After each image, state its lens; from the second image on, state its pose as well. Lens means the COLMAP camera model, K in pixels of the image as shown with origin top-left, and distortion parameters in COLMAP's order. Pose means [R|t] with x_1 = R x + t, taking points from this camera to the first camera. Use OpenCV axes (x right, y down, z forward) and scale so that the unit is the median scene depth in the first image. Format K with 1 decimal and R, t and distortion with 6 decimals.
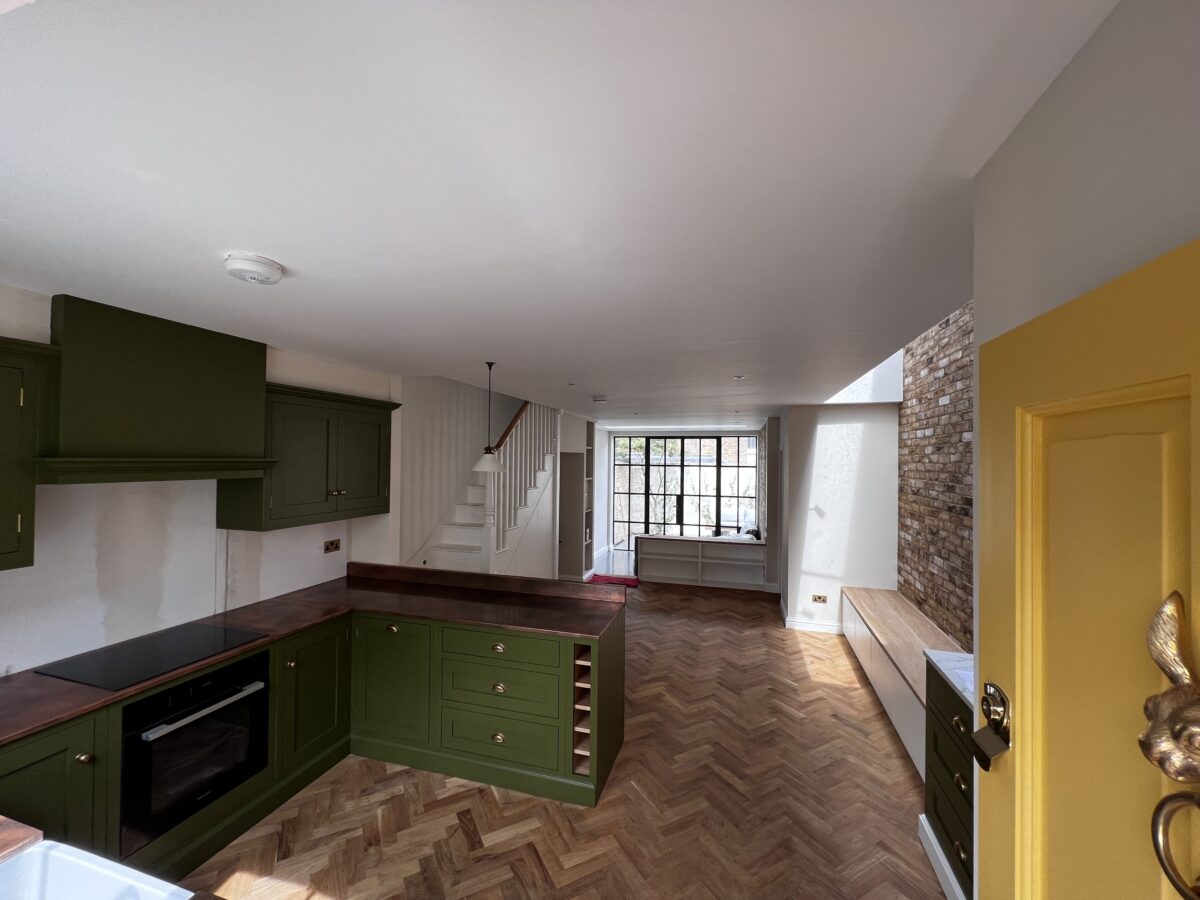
lens RADIAL K [[512.7, 0, 600.0], [0, 512.7, 450.0], [0, 0, 1]] dist [-0.000847, -0.000099]
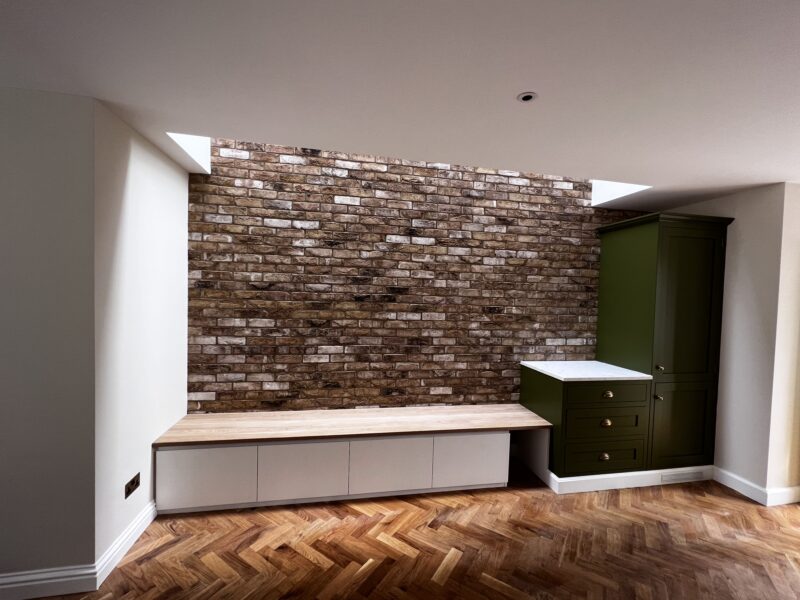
lens RADIAL K [[341.8, 0, 400.0], [0, 341.8, 300.0], [0, 0, 1]] dist [-0.000847, -0.000099]
pose [[-0.465559, -0.051051, 0.883543, -0.035490], [-0.045091, 0.998407, 0.033928, 0.087298], [-0.883867, -0.024044, -0.467119, 1.265503]]
